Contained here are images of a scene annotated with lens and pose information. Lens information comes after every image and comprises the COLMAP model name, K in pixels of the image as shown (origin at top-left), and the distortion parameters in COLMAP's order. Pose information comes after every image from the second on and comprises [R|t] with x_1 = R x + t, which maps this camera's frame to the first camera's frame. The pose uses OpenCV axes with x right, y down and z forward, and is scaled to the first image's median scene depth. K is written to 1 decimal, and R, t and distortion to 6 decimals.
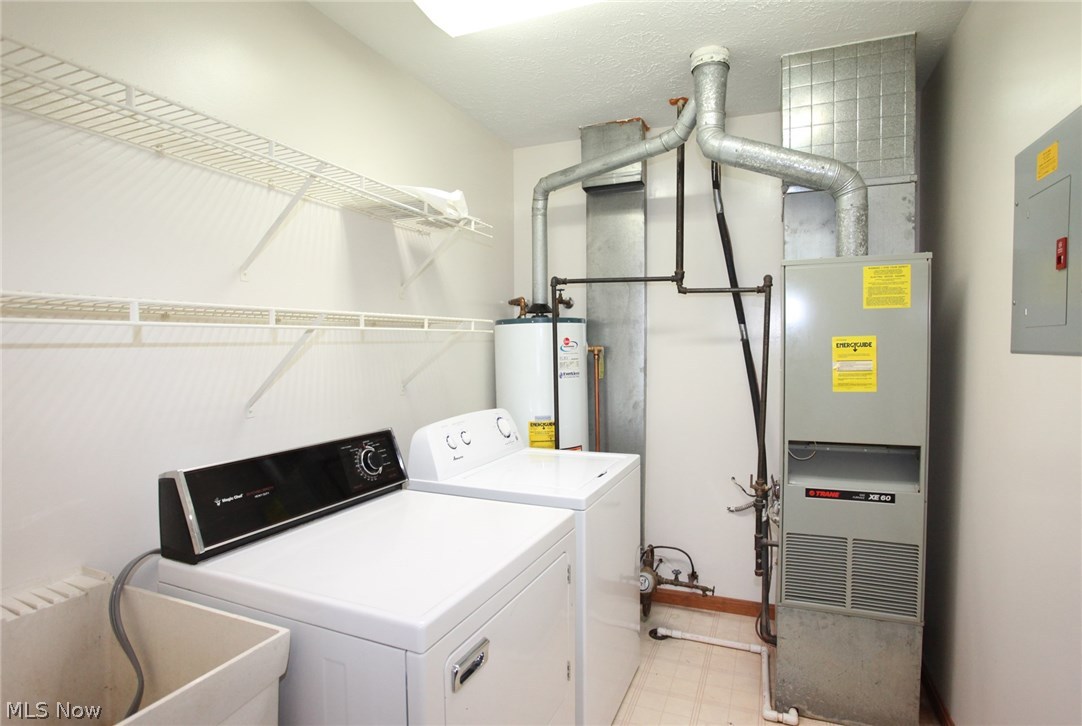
lens RADIAL K [[520.7, 0, 541.0], [0, 520.7, 363.0], [0, 0, 1]] dist [-0.079844, 0.028420]
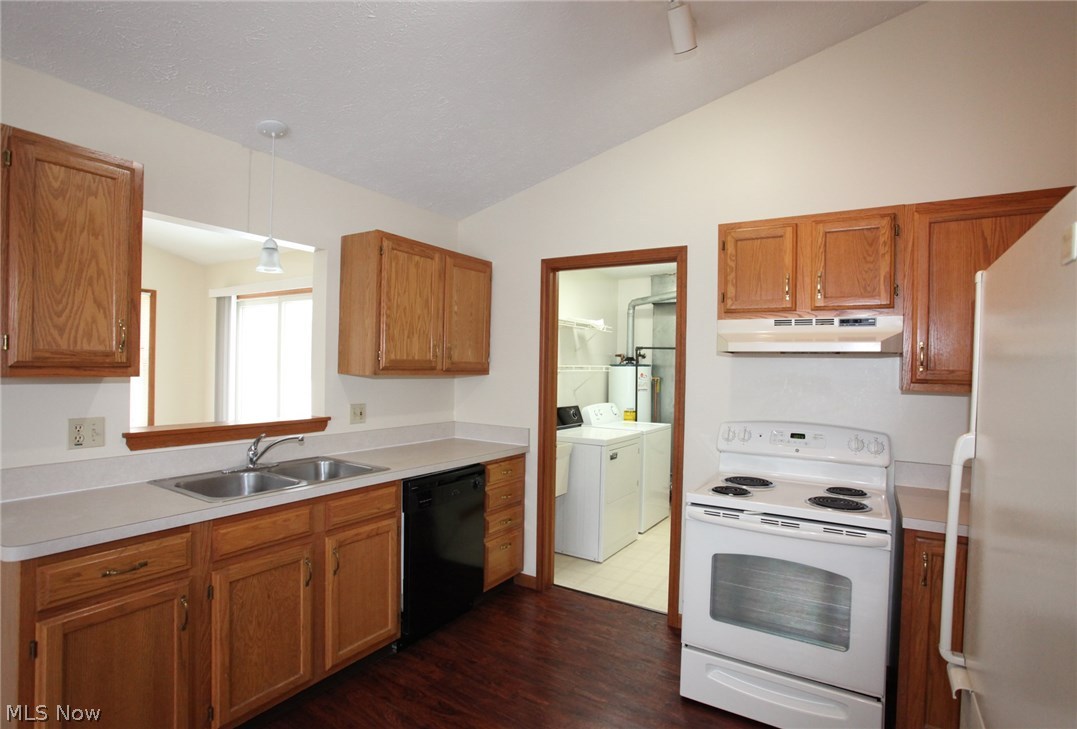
lens RADIAL K [[530.9, 0, 538.5], [0, 530.9, 364.5], [0, 0, 1]] dist [-0.058282, 0.000552]
pose [[0.985857, 0.024536, -0.165781, -0.011457], [-0.030831, 0.998894, -0.035505, 0.007428], [0.164726, 0.040114, 0.985523, -1.264594]]
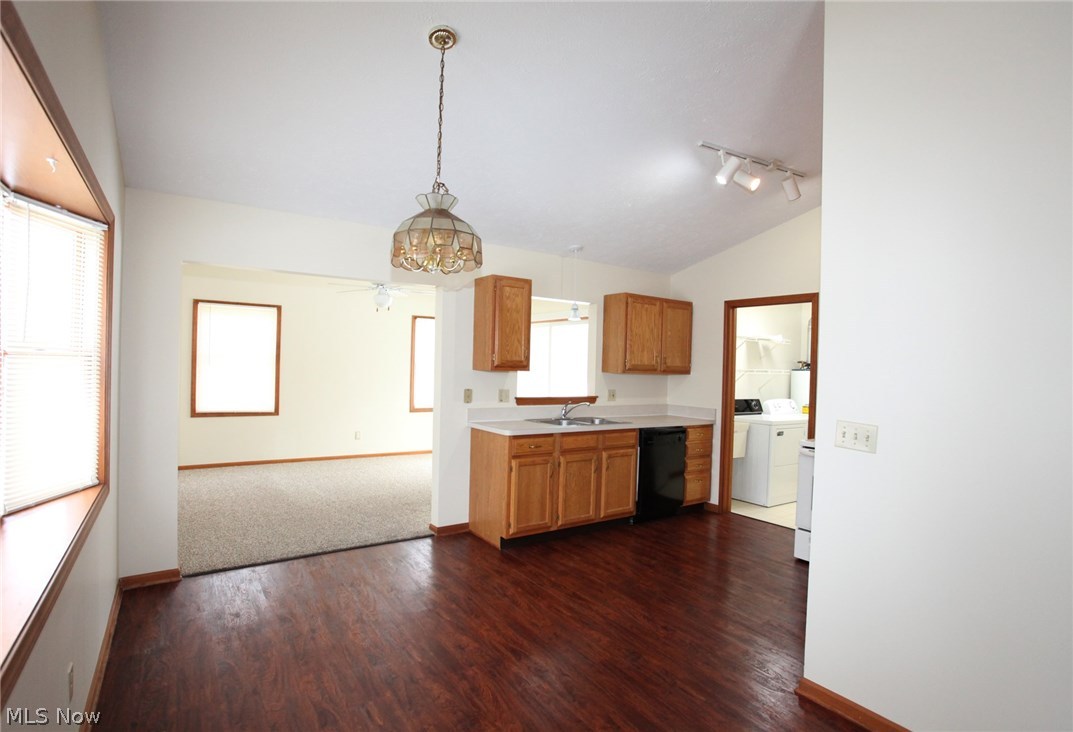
lens RADIAL K [[524.8, 0, 521.1], [0, 524.8, 379.8], [0, 0, 1]] dist [-0.072895, -0.000008]
pose [[0.830840, 0.041640, -0.554951, 0.238934], [-0.049258, 0.998785, 0.001197, 0.042289], [0.554327, 0.026341, 0.831882, -2.068161]]
